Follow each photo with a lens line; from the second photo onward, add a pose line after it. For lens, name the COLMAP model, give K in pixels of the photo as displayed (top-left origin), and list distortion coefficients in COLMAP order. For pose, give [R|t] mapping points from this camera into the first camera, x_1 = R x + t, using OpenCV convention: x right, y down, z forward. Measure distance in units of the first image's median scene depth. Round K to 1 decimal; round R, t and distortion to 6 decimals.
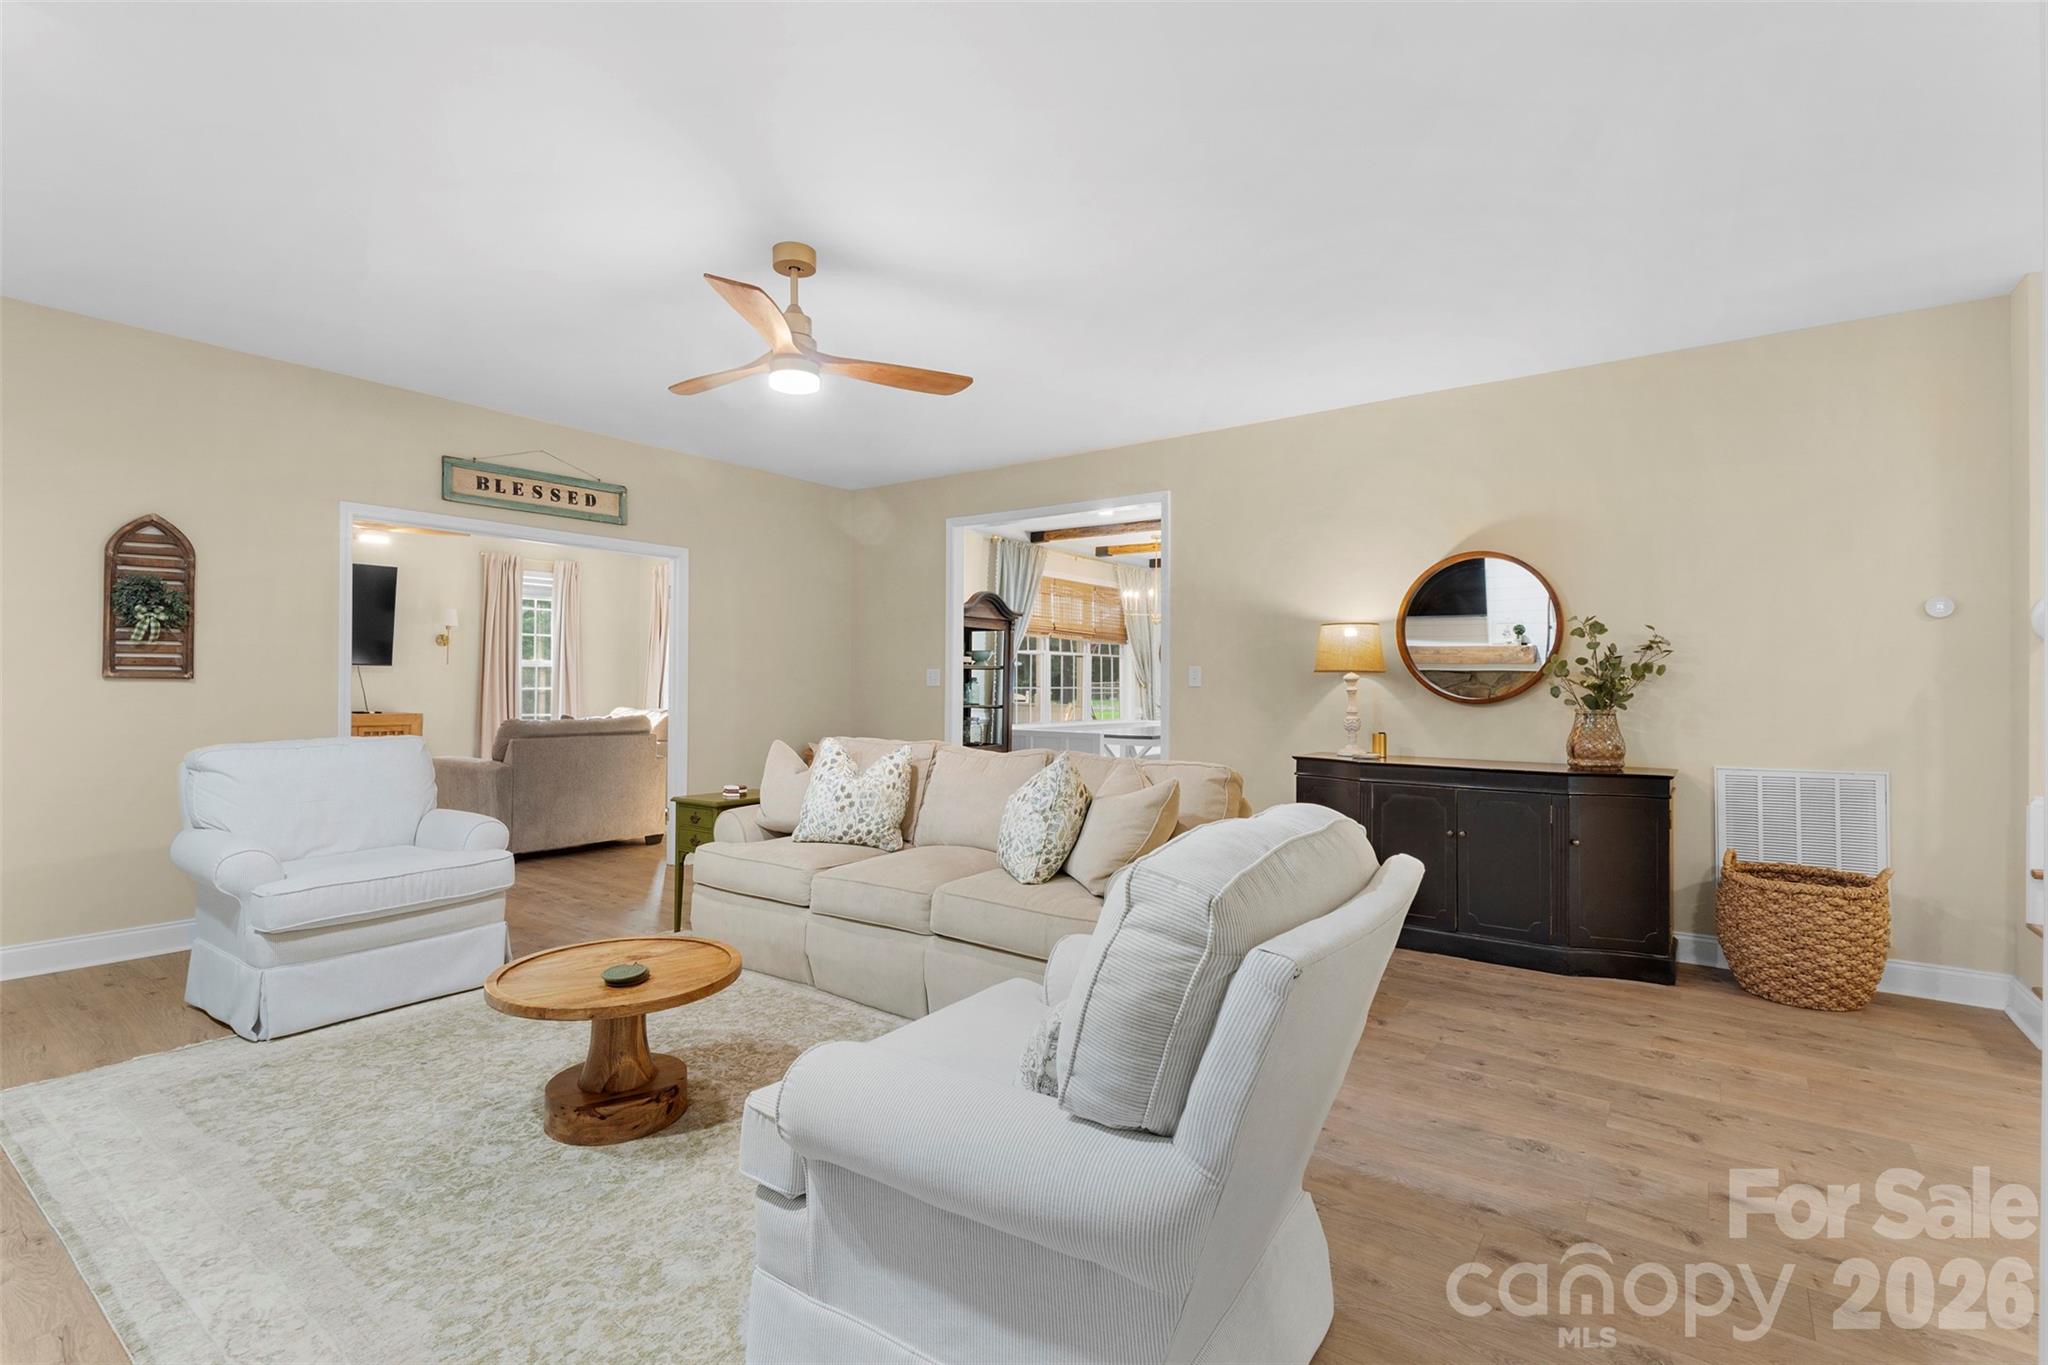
lens RADIAL K [[938.6, 0, 1009.0], [0, 938.6, 681.7], [0, 0, 1]] dist [-0.003301, 0.000810]
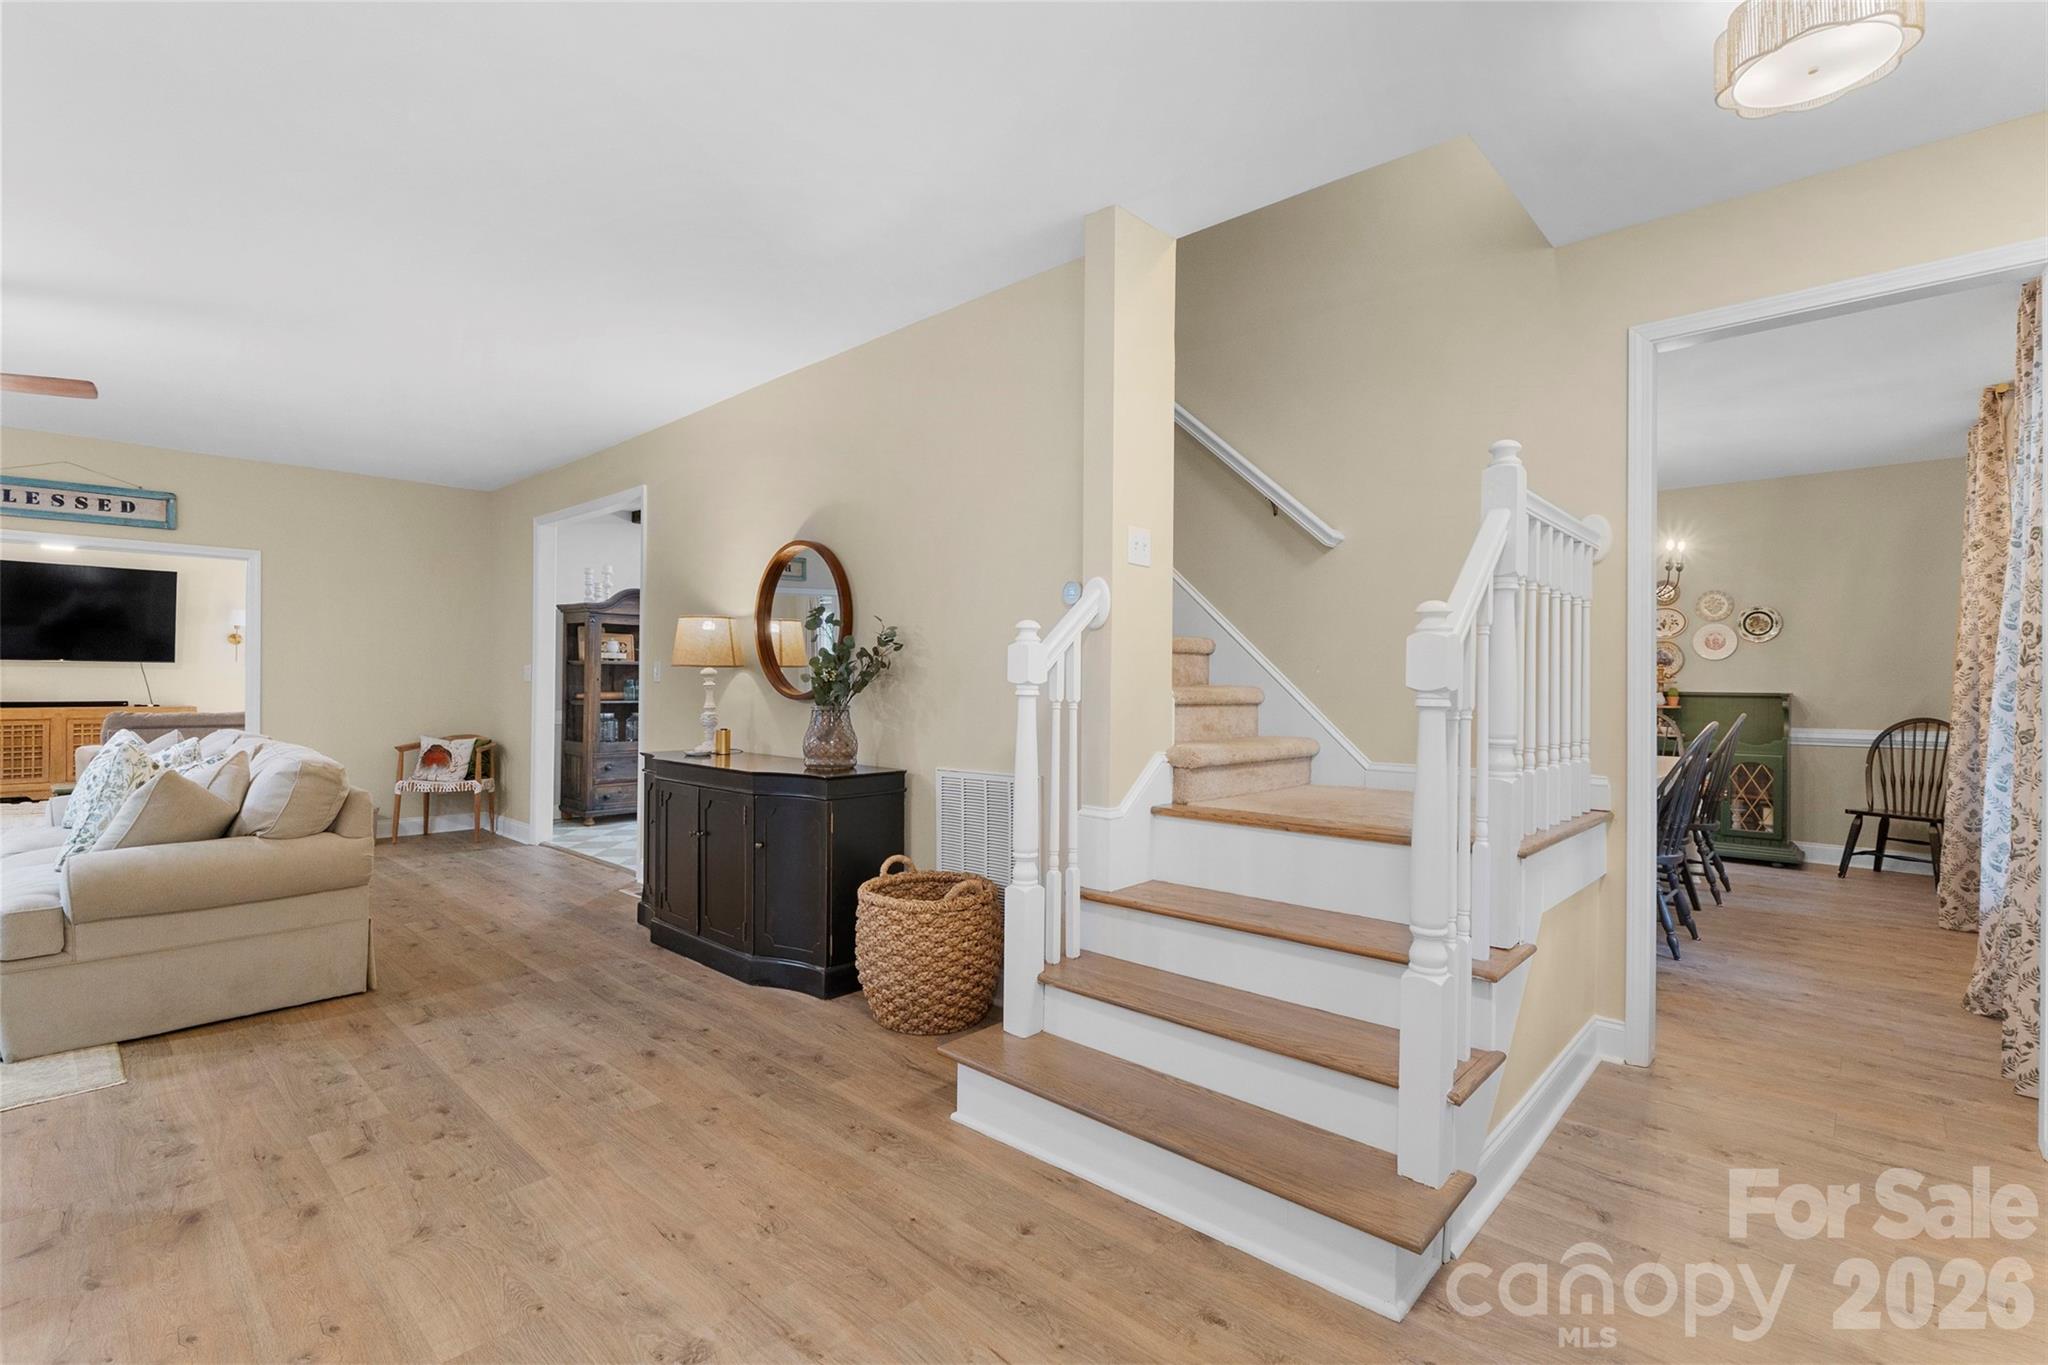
lens RADIAL K [[938.6, 0, 1026.8], [0, 938.6, 677.5], [0, 0, 1]] dist [-0.003301, 0.000810]
pose [[0.992409, 0.000691, -0.122978, 1.125222], [-0.000811, 0.999999, -0.000924, 0.002697], [0.122977, 0.001016, 0.992409, 0.102960]]
